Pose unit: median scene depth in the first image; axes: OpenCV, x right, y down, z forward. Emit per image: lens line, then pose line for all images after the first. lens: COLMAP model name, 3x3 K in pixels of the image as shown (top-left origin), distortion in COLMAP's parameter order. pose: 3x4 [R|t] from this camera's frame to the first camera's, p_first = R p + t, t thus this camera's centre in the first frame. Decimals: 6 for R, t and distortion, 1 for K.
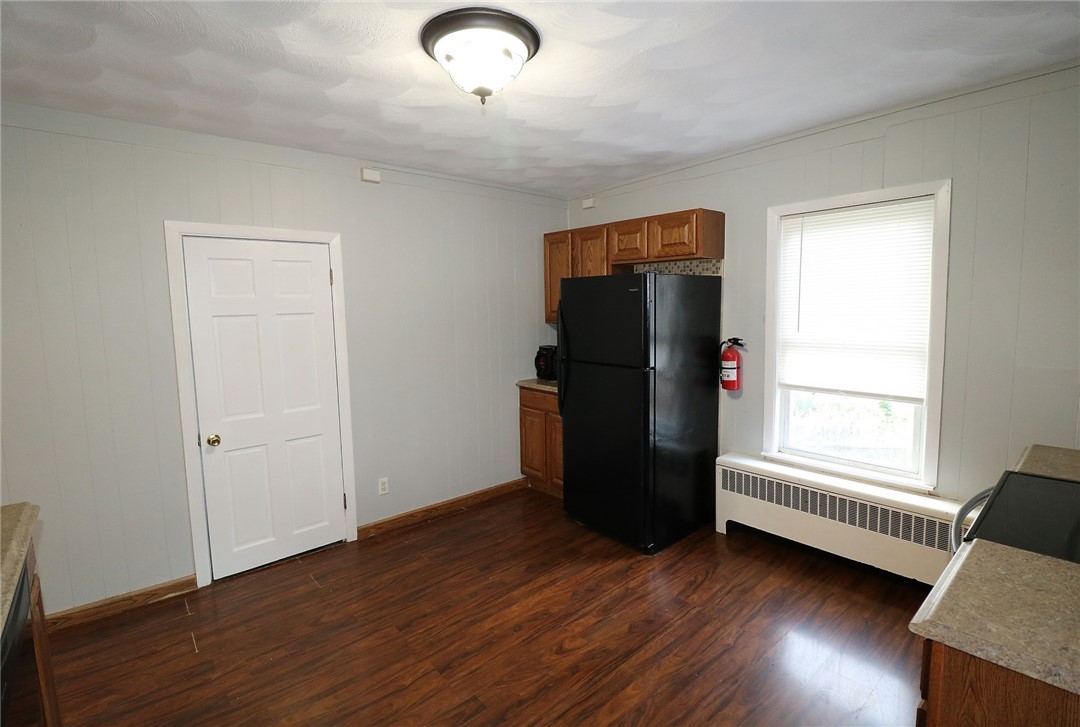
lens RADIAL K [[504.8, 0, 541.9], [0, 504.8, 355.5], [0, 0, 1]] dist [-0.003707, -0.000355]
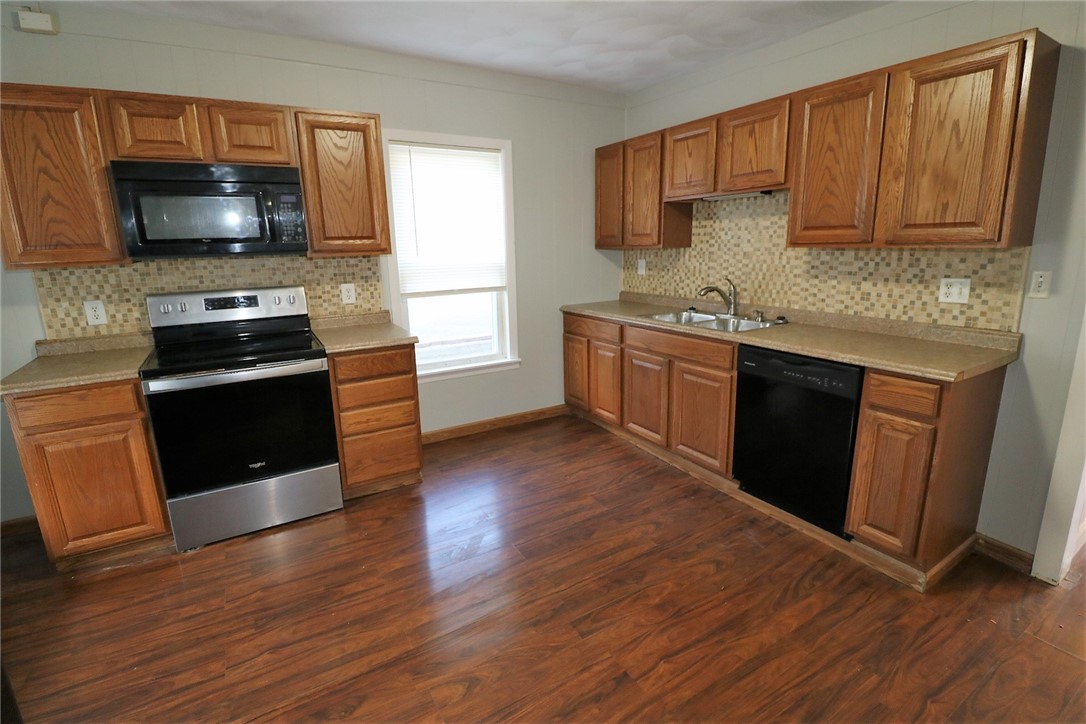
lens RADIAL K [[501.5, 0, 540.5], [0, 501.5, 351.8], [0, 0, 1]] dist [0.004034, -0.015054]
pose [[-0.984779, -0.002644, 0.173793, -0.142197], [0.052355, 0.948934, 0.311099, -0.081835], [-0.165741, 0.315463, -0.934352, 1.124027]]
